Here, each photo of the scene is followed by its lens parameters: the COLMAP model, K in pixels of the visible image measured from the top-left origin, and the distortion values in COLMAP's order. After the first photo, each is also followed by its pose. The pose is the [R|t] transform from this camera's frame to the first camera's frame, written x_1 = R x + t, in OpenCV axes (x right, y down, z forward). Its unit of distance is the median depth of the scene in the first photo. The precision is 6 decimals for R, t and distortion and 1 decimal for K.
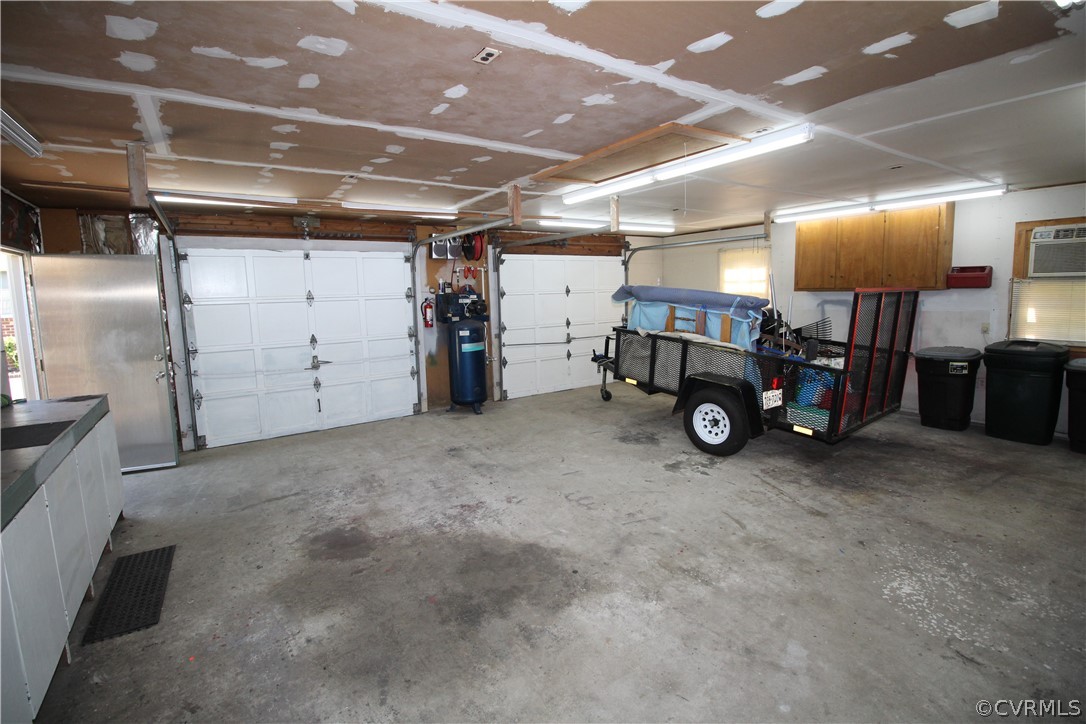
lens RADIAL K [[498.4, 0, 541.5], [0, 498.4, 355.8], [0, 0, 1]] dist [-0.021738, -0.000872]
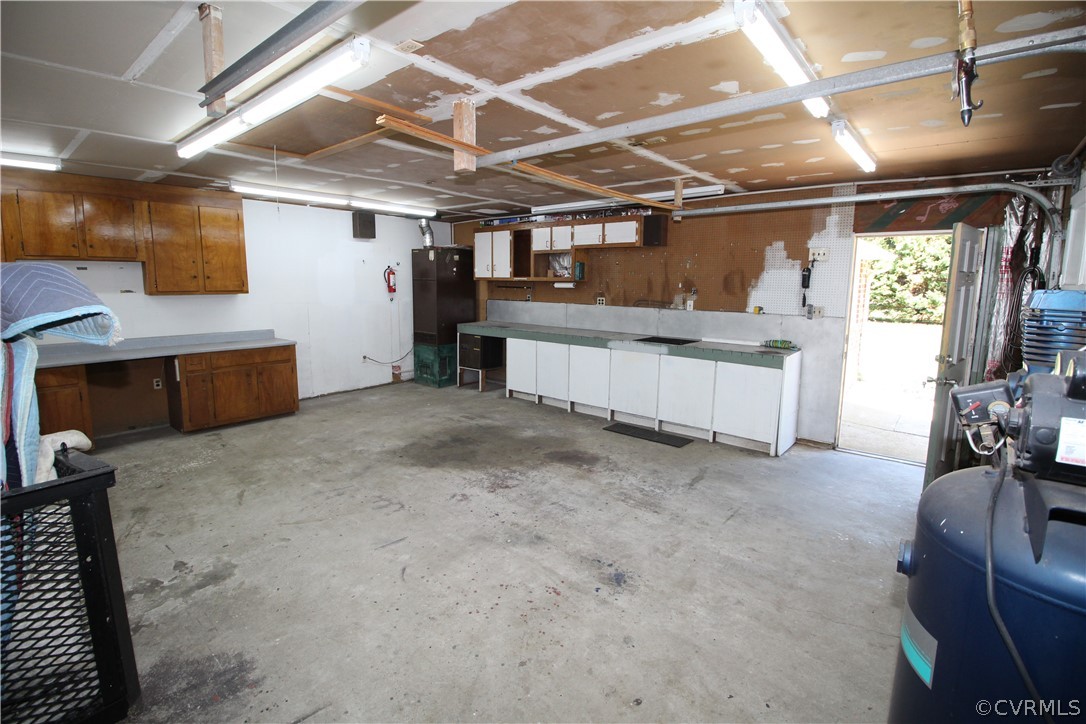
lens RADIAL K [[498.4, 0, 540.1], [0, 498.4, 353.6], [0, 0, 1]] dist [-0.021738, -0.000872]
pose [[-0.960543, 0.054480, -0.272744, 0.043000], [-0.024042, 0.960694, 0.276565, -0.251792], [0.277091, 0.272210, -0.921478, 1.916120]]
